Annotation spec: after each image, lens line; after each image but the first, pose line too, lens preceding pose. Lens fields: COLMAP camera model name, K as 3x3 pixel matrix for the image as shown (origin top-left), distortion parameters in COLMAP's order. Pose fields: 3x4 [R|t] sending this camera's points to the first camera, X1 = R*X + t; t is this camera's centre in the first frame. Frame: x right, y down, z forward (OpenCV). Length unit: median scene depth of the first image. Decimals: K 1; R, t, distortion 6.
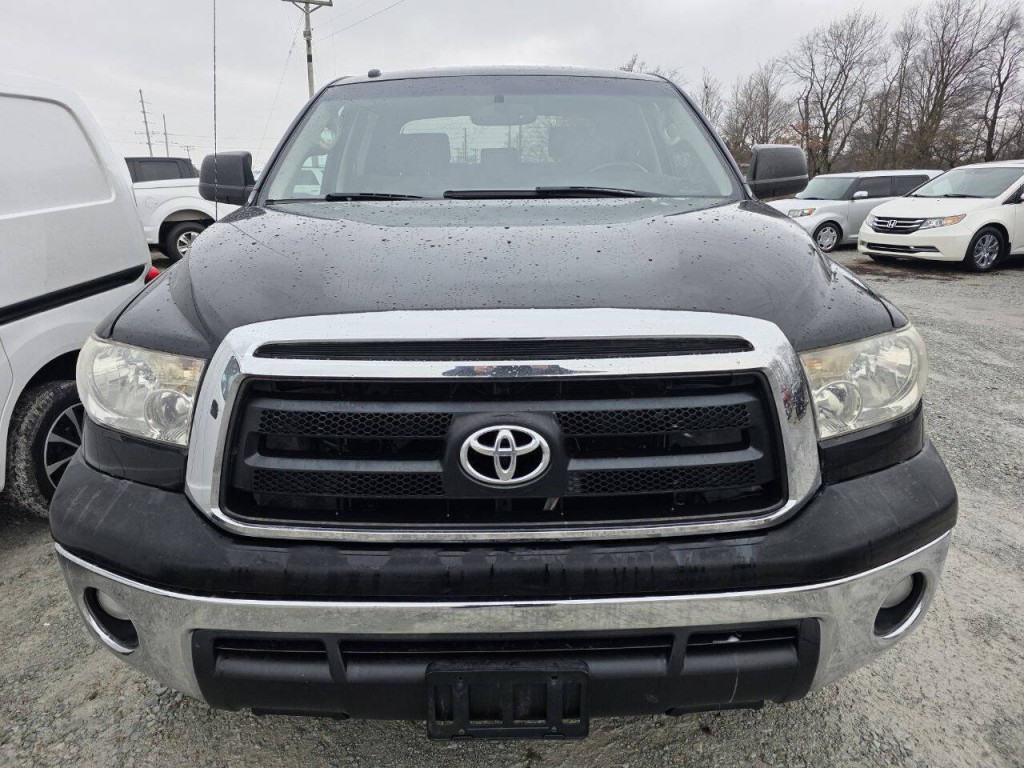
lens RADIAL K [[686.1, 0, 506.6], [0, 686.1, 385.1], [0, 0, 1]] dist [0.055115, -0.046964]
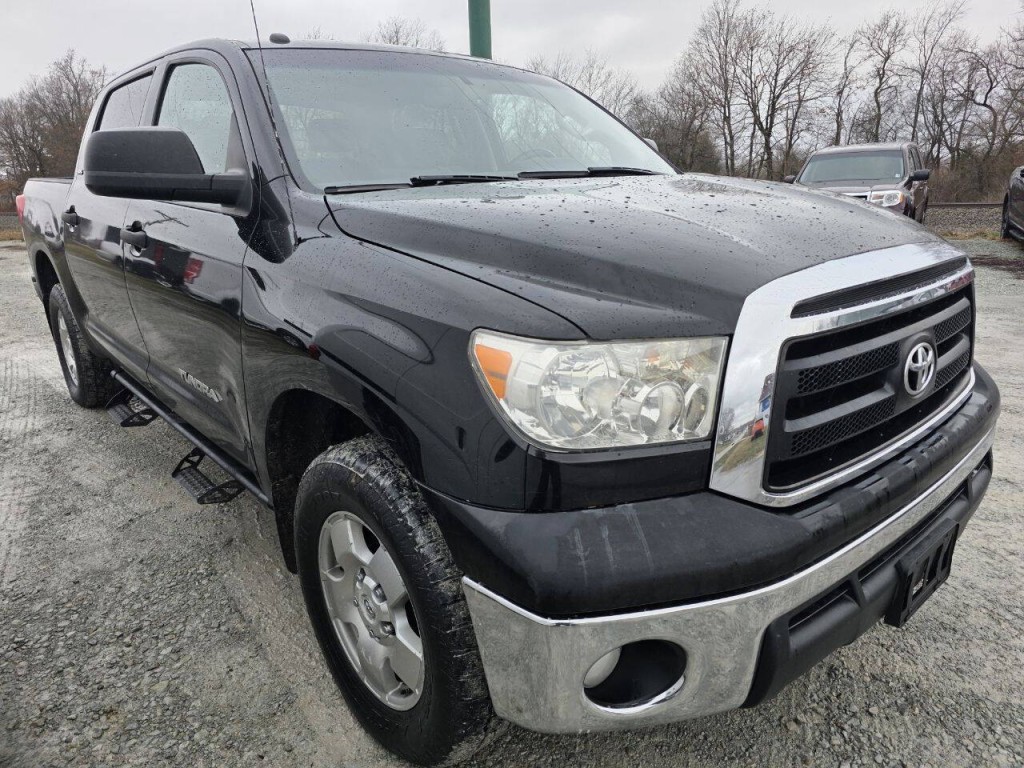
lens RADIAL K [[673.4, 0, 516.8], [0, 673.4, 396.2], [0, 0, 1]] dist [0.038547, -0.000190]
pose [[0.738927, -0.220368, 0.636729, -0.763833], [0.220239, 0.972090, 0.080845, -0.057428], [-0.636774, 0.080494, 0.766837, 0.312540]]
